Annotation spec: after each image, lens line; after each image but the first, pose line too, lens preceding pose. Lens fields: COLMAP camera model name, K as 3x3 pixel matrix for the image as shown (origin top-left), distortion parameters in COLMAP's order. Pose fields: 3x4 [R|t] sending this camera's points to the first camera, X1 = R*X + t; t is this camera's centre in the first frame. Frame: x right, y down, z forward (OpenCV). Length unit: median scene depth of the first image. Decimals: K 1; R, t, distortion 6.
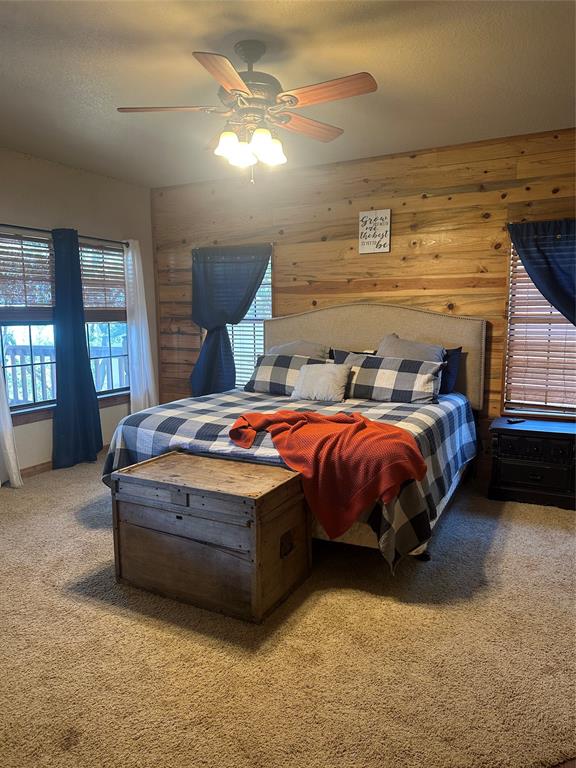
lens RADIAL K [[533.5, 0, 285.7], [0, 533.5, 382.0], [0, 0, 1]] dist [0.135738, -0.223964]
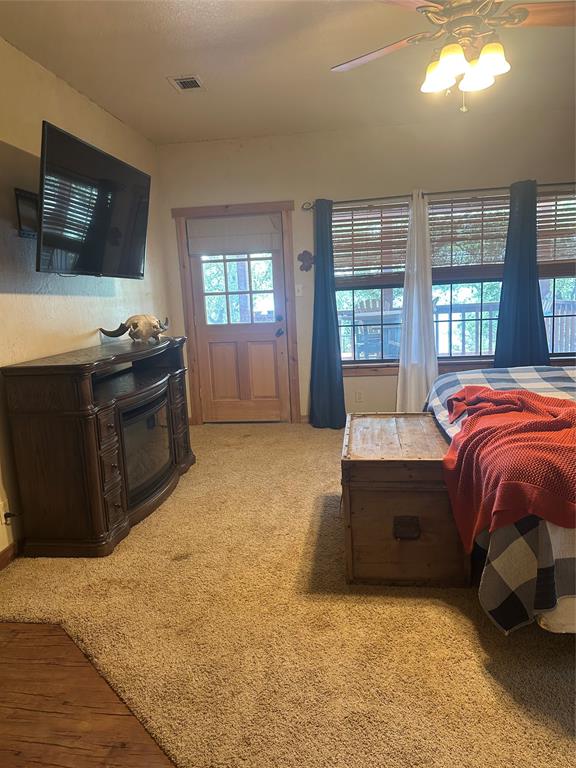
lens RADIAL K [[533.5, 0, 285.7], [0, 533.5, 382.0], [0, 0, 1]] dist [0.135738, -0.223964]
pose [[0.350008, 0.147578, -0.925049, 0.446519], [-0.069637, 0.988879, 0.131413, -0.028298], [0.934155, 0.018423, 0.356392, 0.295717]]
